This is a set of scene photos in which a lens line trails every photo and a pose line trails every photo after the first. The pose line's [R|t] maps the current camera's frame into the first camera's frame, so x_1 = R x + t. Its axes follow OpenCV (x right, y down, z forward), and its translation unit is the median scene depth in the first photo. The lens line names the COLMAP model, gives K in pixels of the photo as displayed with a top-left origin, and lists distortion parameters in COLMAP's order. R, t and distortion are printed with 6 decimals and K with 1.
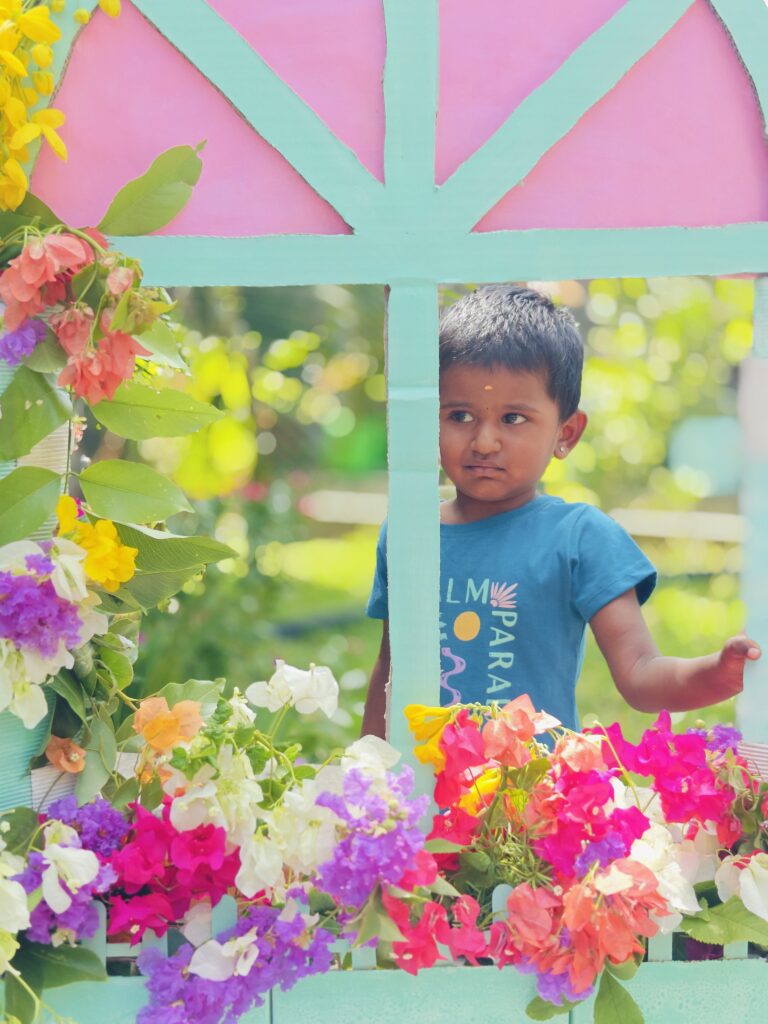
lens RADIAL K [[1370.1, 0, 413.9], [0, 1370.1, 492.2], [0, 0, 1]] dist [-0.044668, 0.025260]
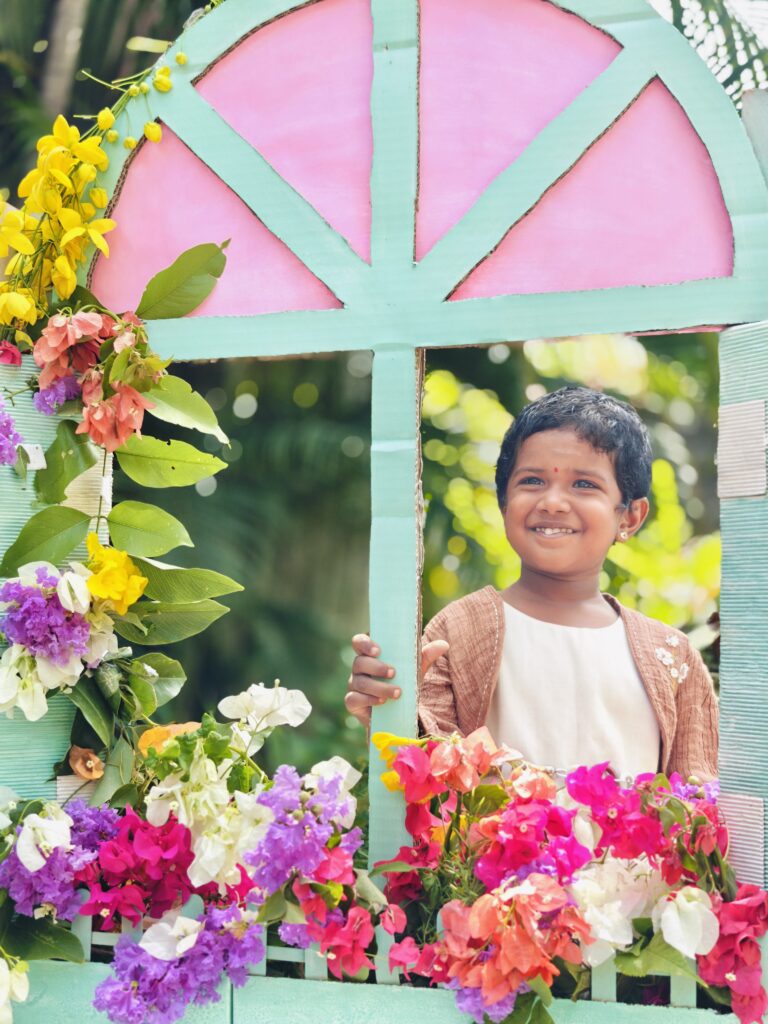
lens RADIAL K [[1385.7, 0, 411.8], [0, 1385.7, 510.7], [0, 0, 1]] dist [-0.011044, -0.056154]
pose [[0.954954, -0.013334, -0.296454, 0.360480], [-0.035709, 0.986568, -0.159402, 0.163744], [0.294597, 0.162808, 0.941651, -0.040300]]
